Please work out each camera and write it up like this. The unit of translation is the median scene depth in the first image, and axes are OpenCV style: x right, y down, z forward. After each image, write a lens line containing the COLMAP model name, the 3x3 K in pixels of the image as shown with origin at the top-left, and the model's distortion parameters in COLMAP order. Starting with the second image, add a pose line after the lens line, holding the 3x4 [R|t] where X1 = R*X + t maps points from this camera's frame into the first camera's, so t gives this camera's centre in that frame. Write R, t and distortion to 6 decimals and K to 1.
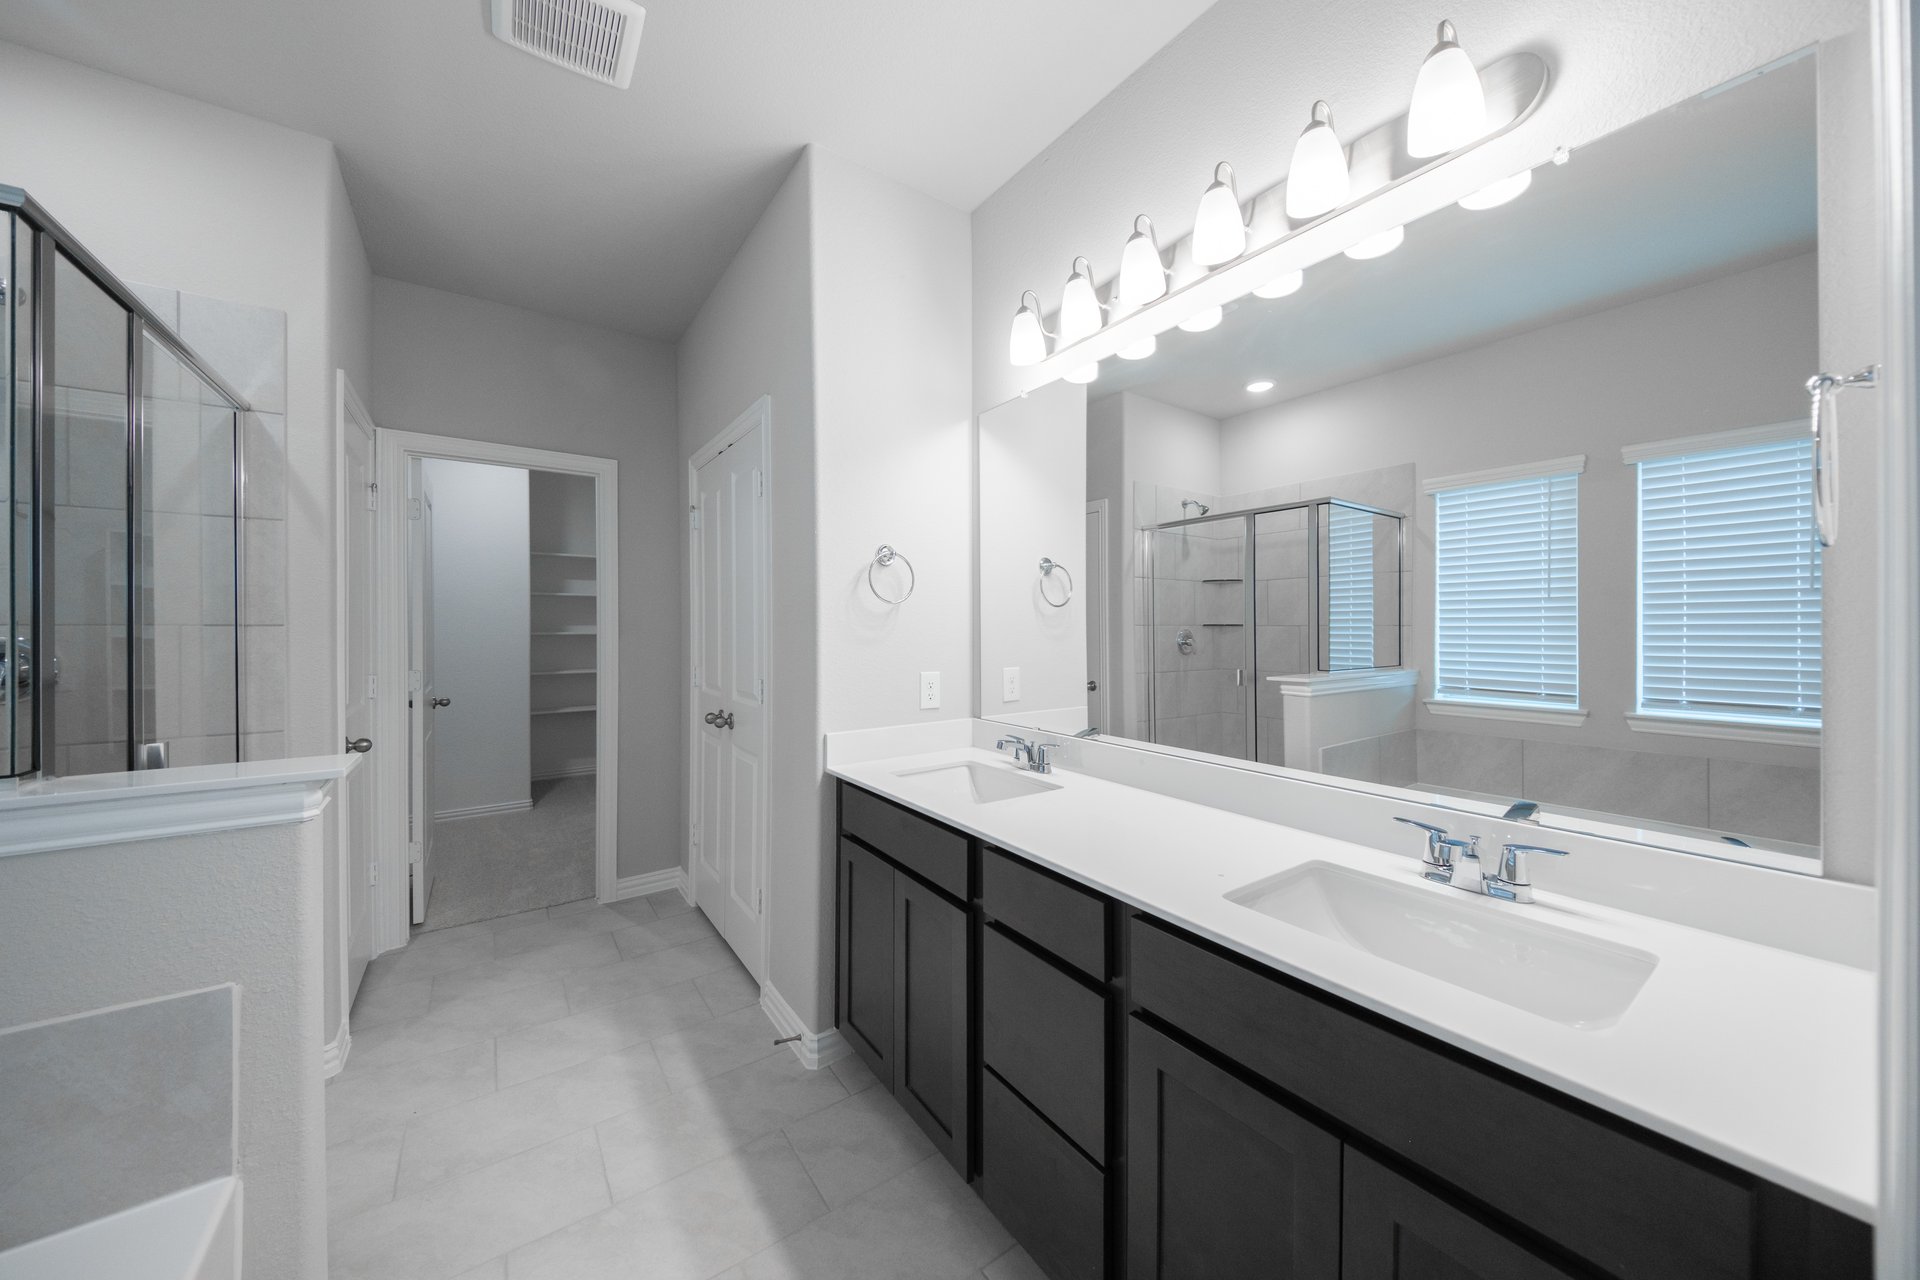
lens RADIAL K [[664.7, 0, 952.4], [0, 664.7, 641.2], [0, 0, 1]] dist [-0.000544, -0.000095]
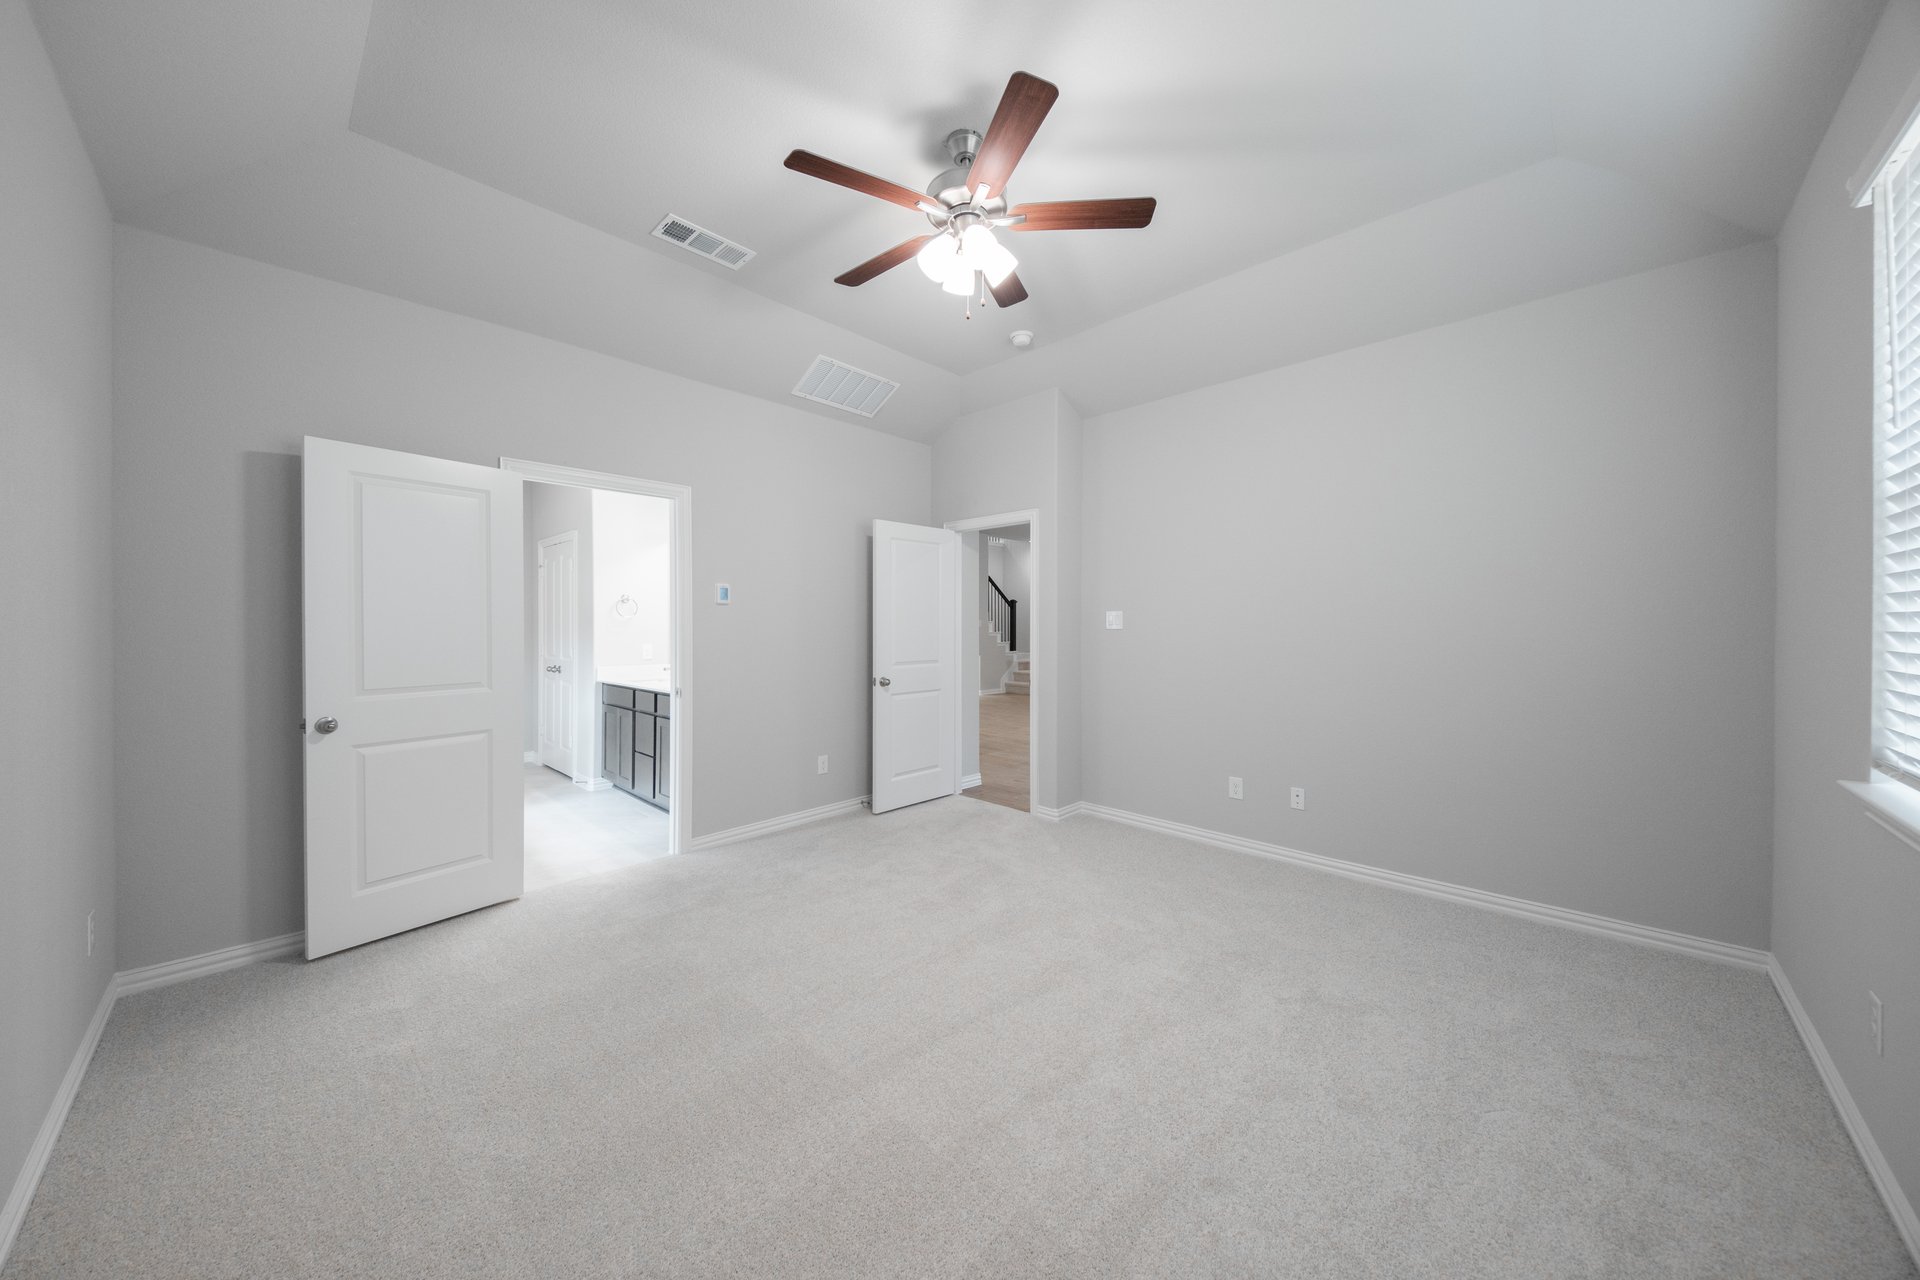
lens RADIAL K [[664.7, 0, 967.4], [0, 664.7, 629.6], [0, 0, 1]] dist [-0.000544, -0.000095]
pose [[0.981062, -0.000800, 0.193690, 0.533151], [0.000656, 0.999999, 0.000806, -0.012166], [-0.193690, -0.000664, 0.981062, -1.338369]]
